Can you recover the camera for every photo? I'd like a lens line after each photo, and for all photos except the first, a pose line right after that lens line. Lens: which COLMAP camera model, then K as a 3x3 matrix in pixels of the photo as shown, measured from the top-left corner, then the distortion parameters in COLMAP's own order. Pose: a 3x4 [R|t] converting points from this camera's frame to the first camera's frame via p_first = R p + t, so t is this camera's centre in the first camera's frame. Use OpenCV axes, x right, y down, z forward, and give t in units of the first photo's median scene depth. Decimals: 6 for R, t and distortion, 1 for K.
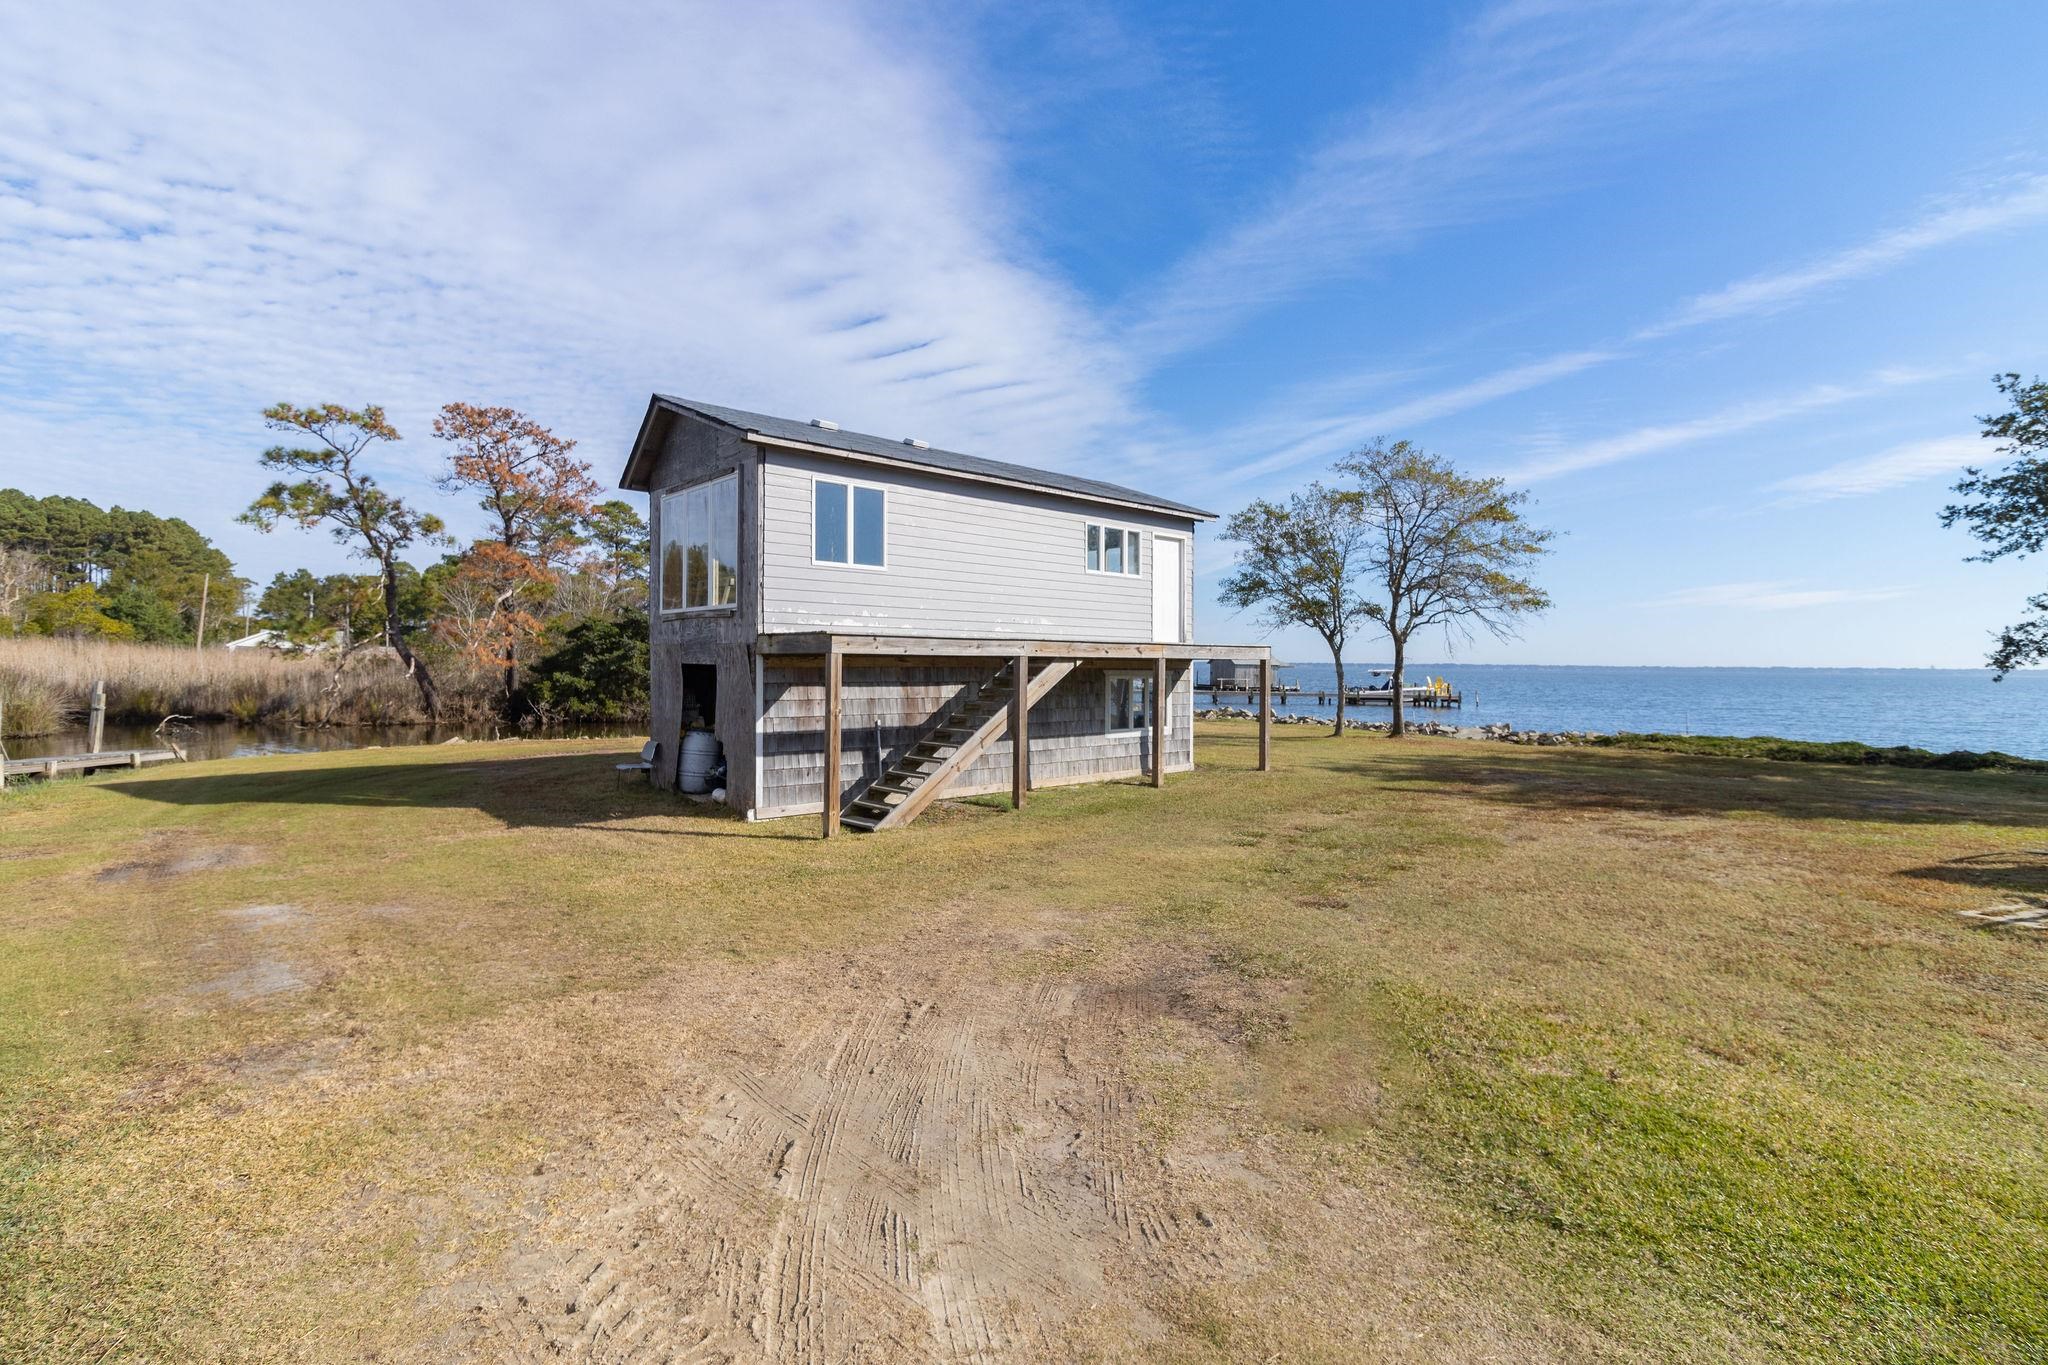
lens RADIAL K [[947.2, 0, 1028.0], [0, 947.2, 678.7], [0, 0, 1]] dist [0.008649, -0.001440]
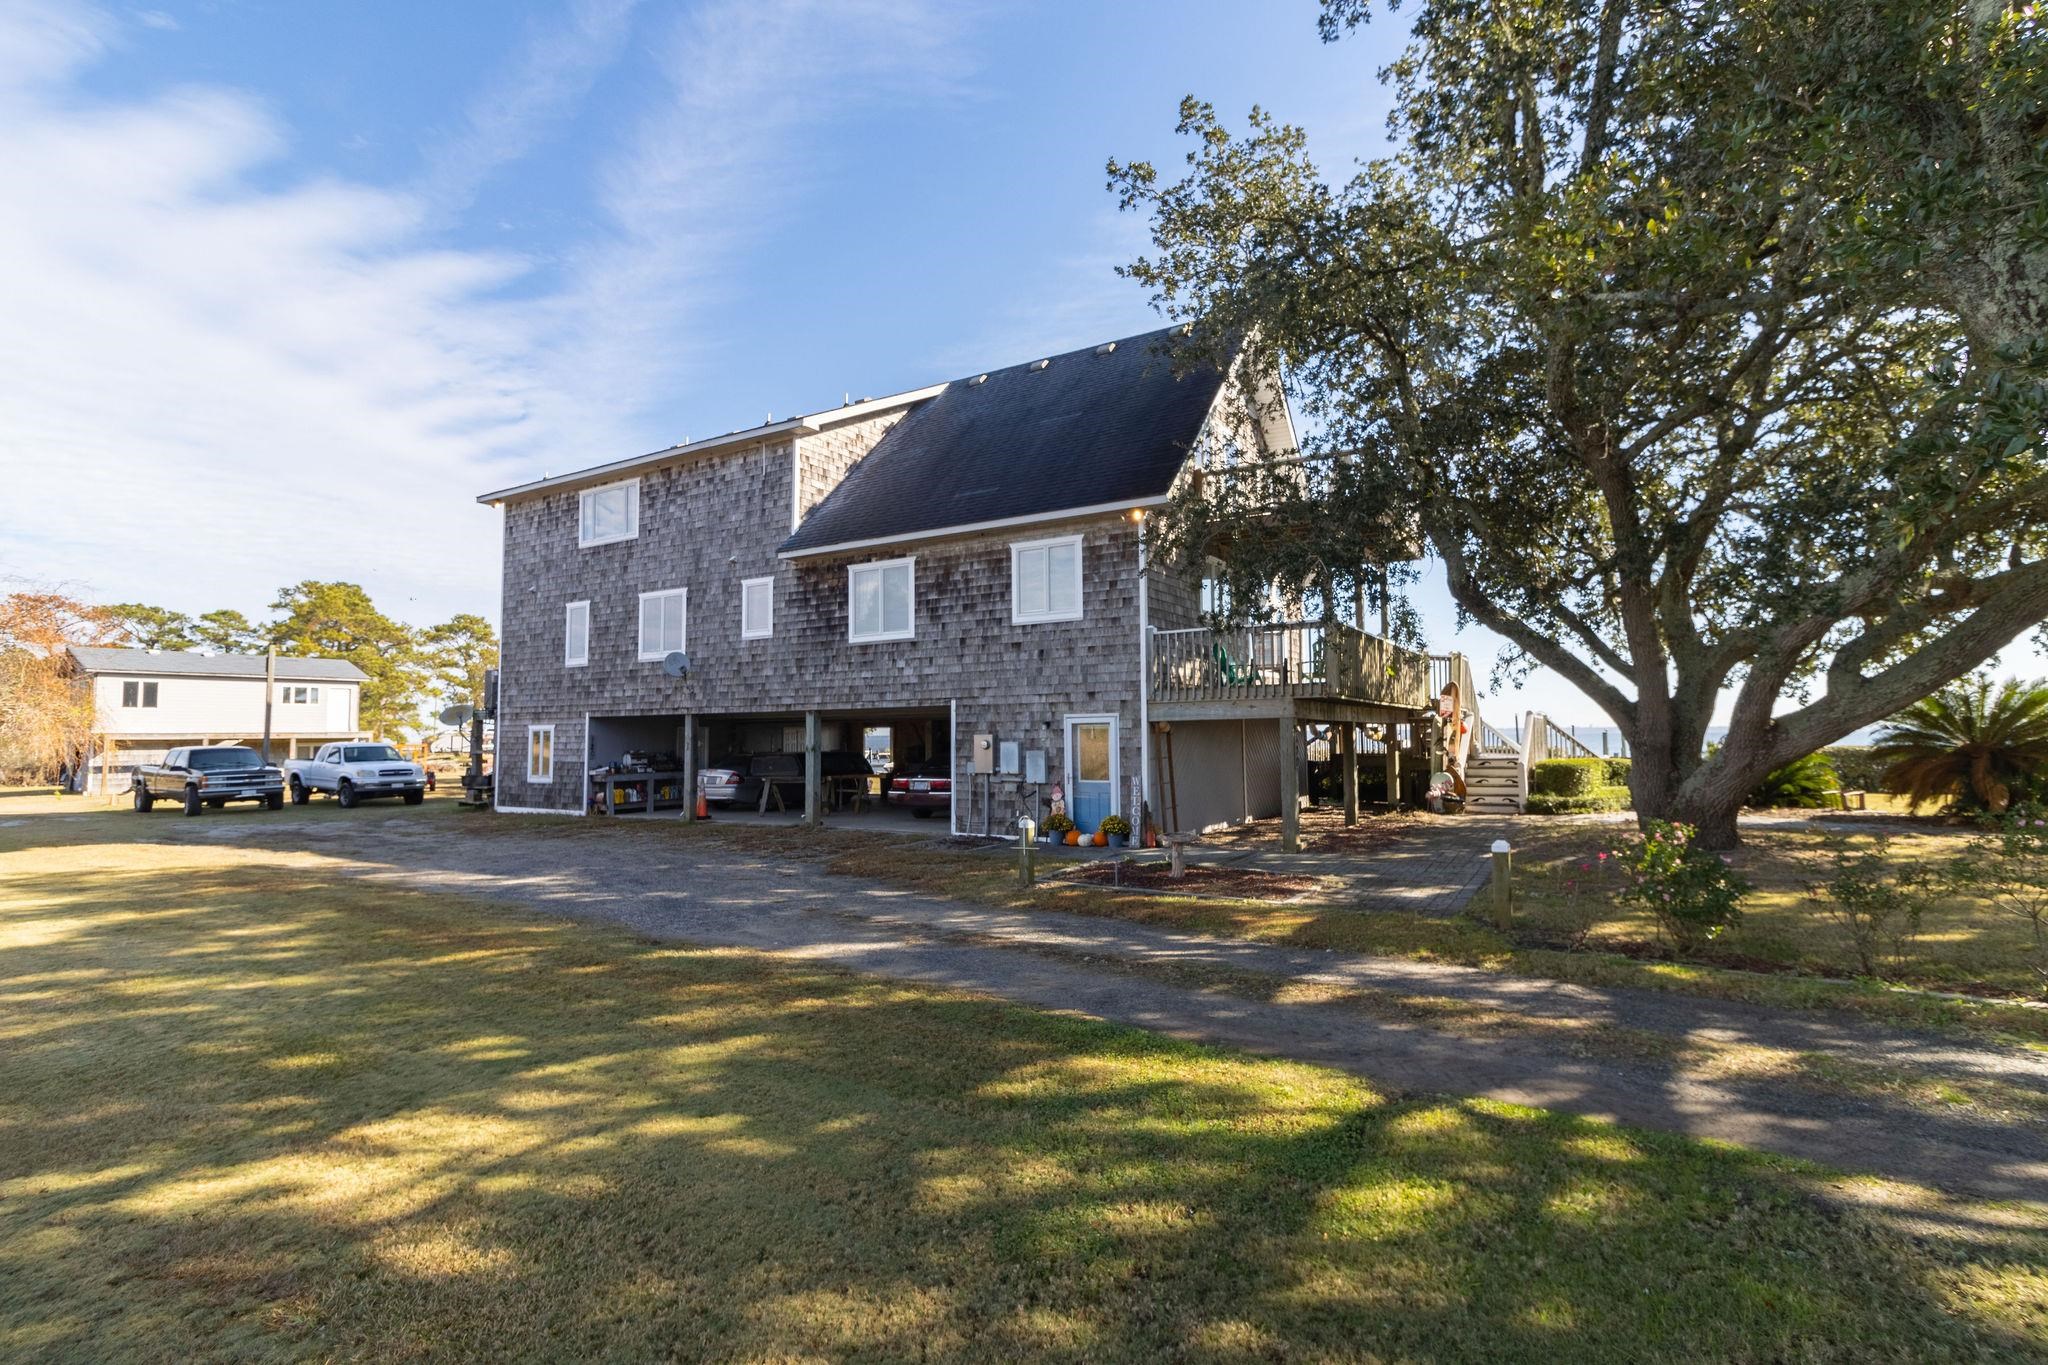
lens RADIAL K [[947.2, 0, 1020.4], [0, 947.2, 675.5], [0, 0, 1]] dist [0.008649, -0.001440]
pose [[0.975189, -0.003898, 0.221341, 1.187686], [0.022387, 0.996456, -0.081084, 0.050623], [-0.220241, 0.084027, 0.971820, -1.609720]]
